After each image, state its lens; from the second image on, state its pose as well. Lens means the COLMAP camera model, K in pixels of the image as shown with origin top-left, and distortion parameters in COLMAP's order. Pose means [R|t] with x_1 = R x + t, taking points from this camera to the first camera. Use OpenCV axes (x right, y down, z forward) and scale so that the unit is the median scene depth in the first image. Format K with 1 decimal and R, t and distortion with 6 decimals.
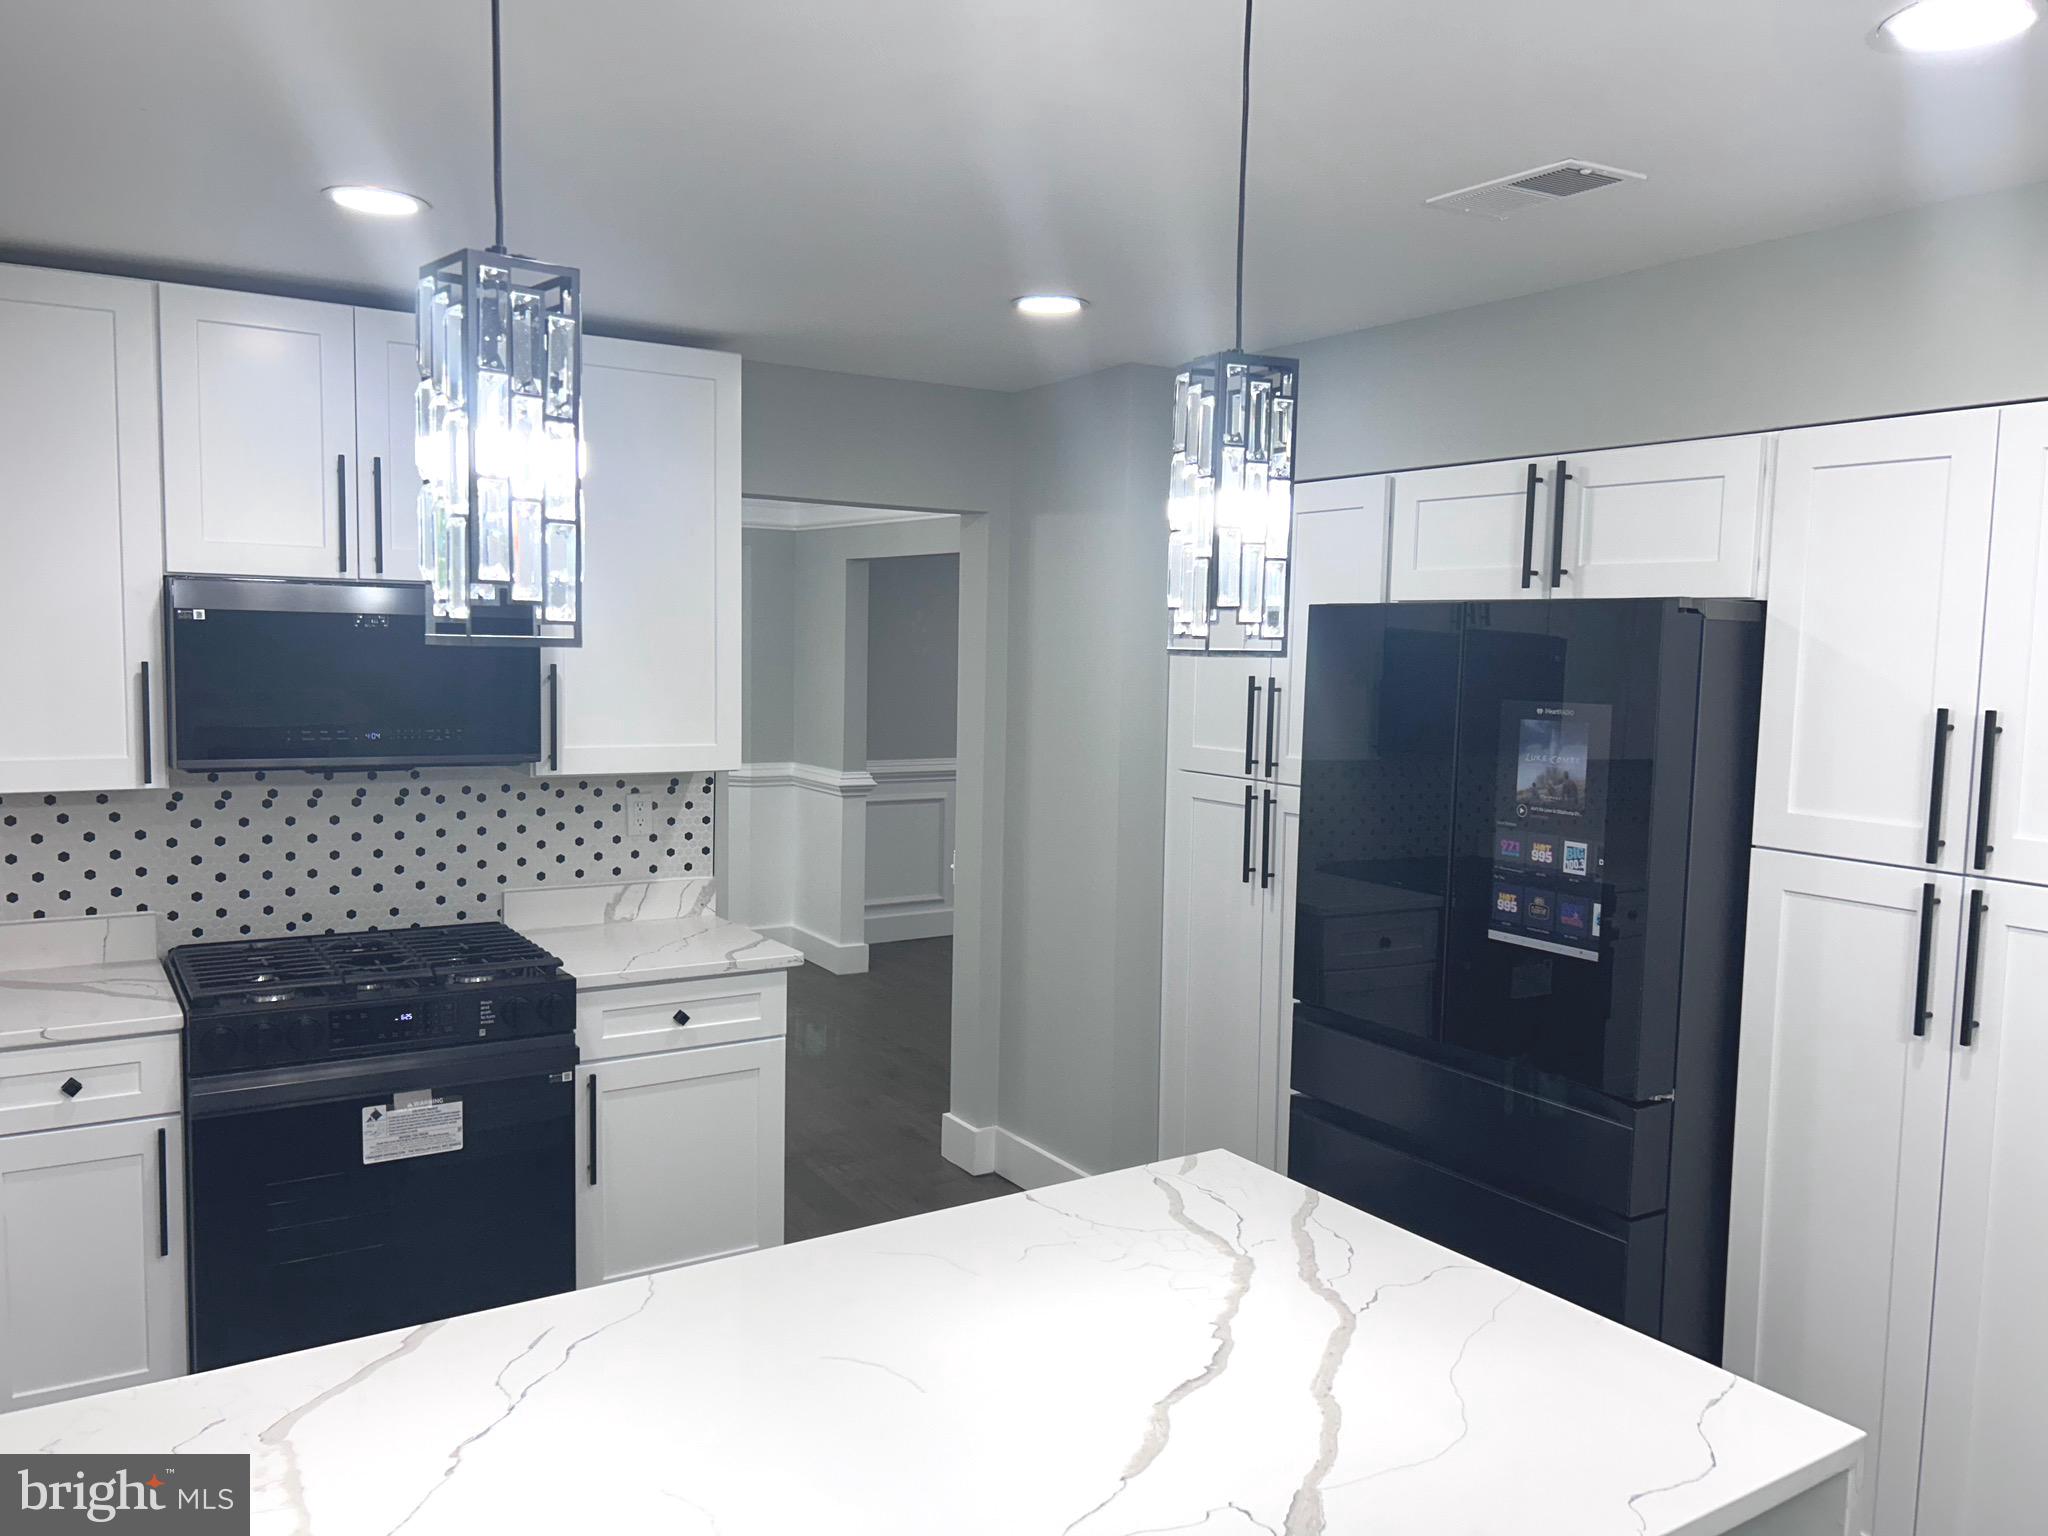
lens RADIAL K [[1554.3, 0, 1035.1], [0, 1554.3, 785.2], [0, 0, 1]] dist [0.063142, -0.073660]
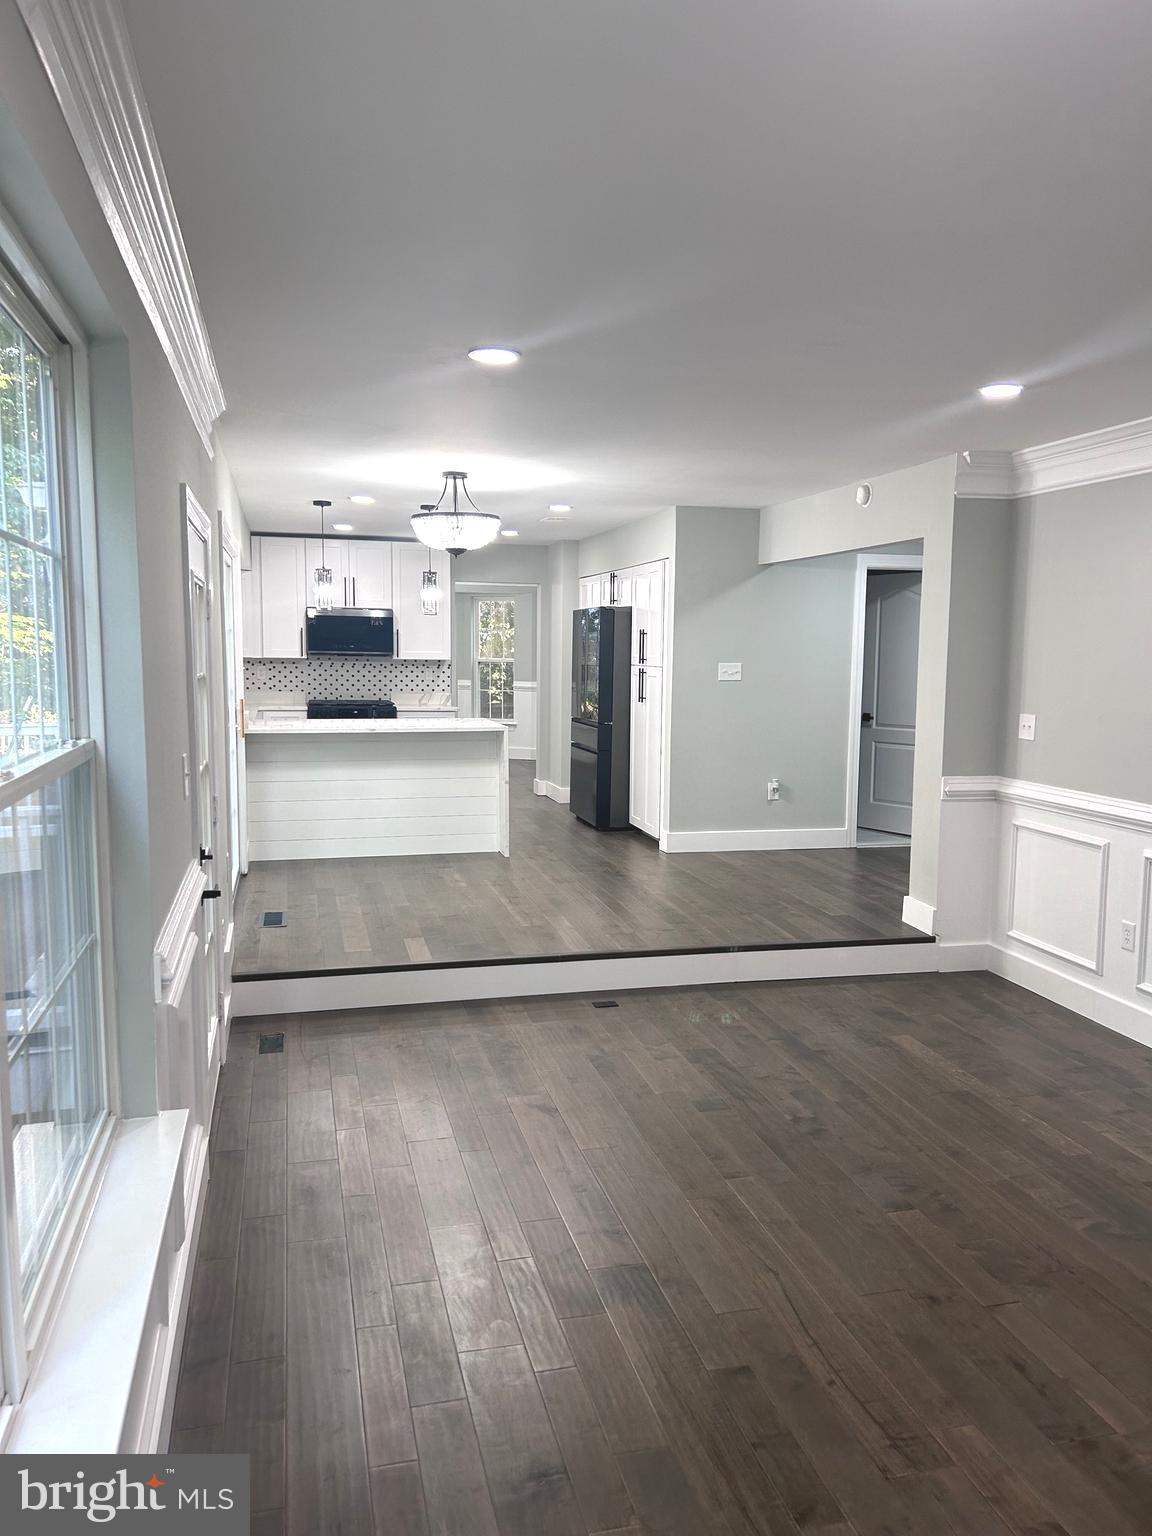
lens RADIAL K [[1165.7, 0, 589.5], [0, 1165.7, 785.3], [0, 0, 1]] dist [0.063142, -0.073660]
pose [[0.947321, 0.027395, -0.319113, 1.196903], [-0.022104, 0.999552, 0.020190, 0.267089], [0.319523, -0.012073, 0.947502, -1.762589]]
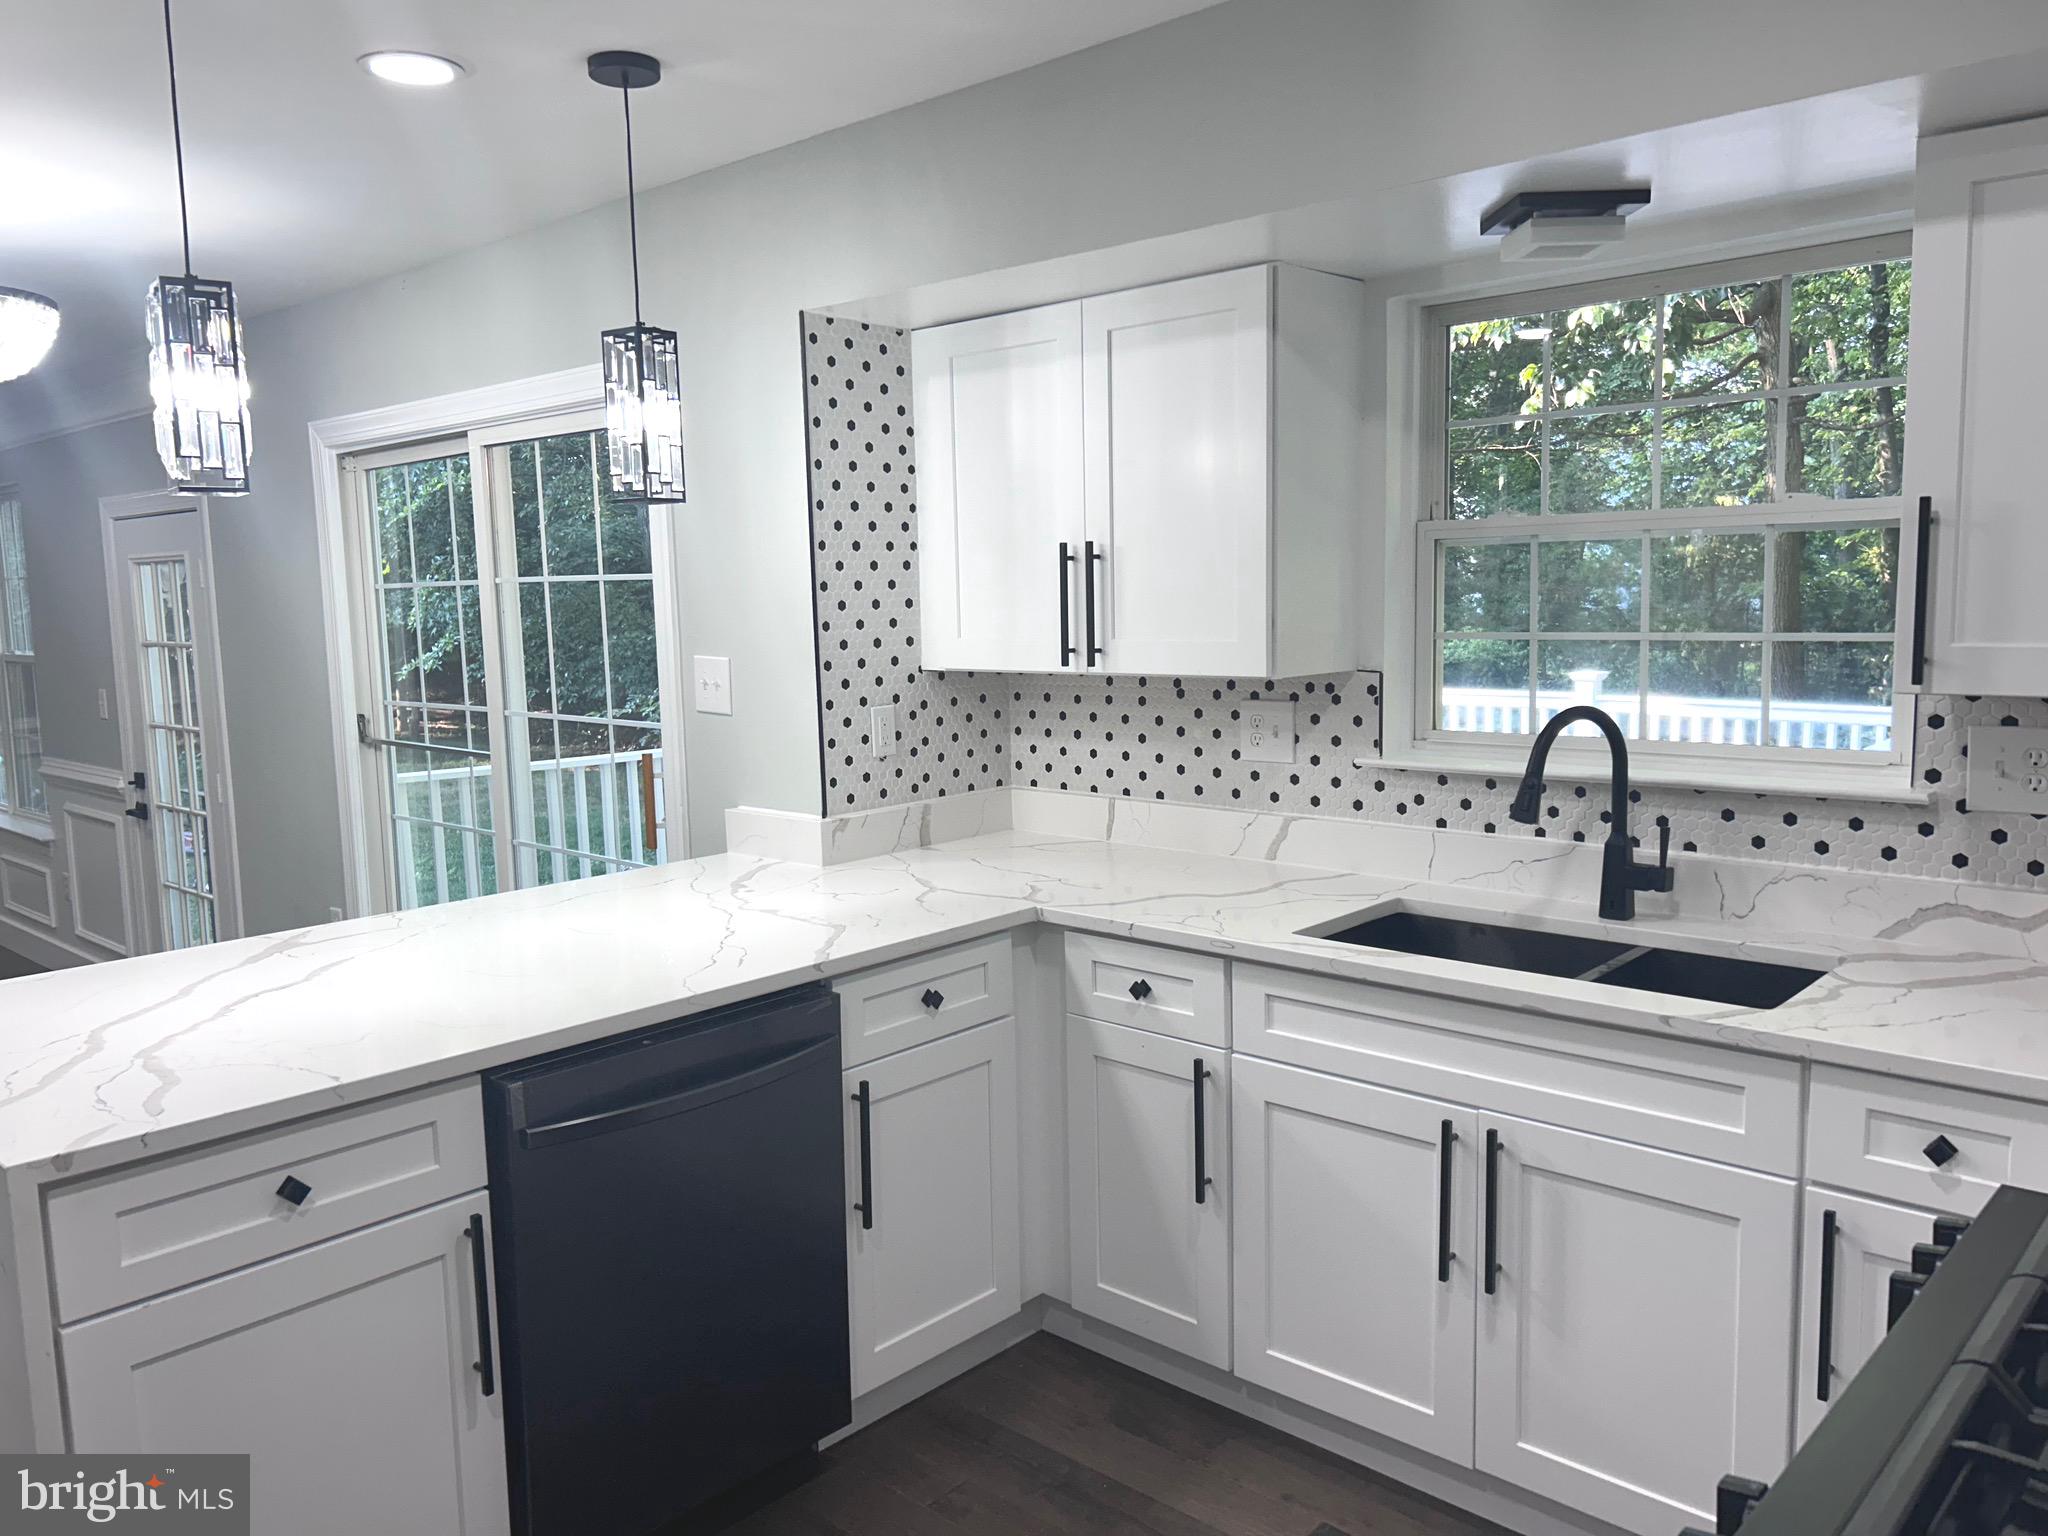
lens RADIAL K [[1554.3, 0, 1019.1], [0, 1554.3, 767.6], [0, 0, 1]] dist [0.063142, -0.073660]
pose [[-0.971467, 0.034933, -0.234588, -0.124673], [-0.014837, 0.978206, 0.207105, -0.076333], [0.236711, 0.204676, -0.949777, 1.295556]]
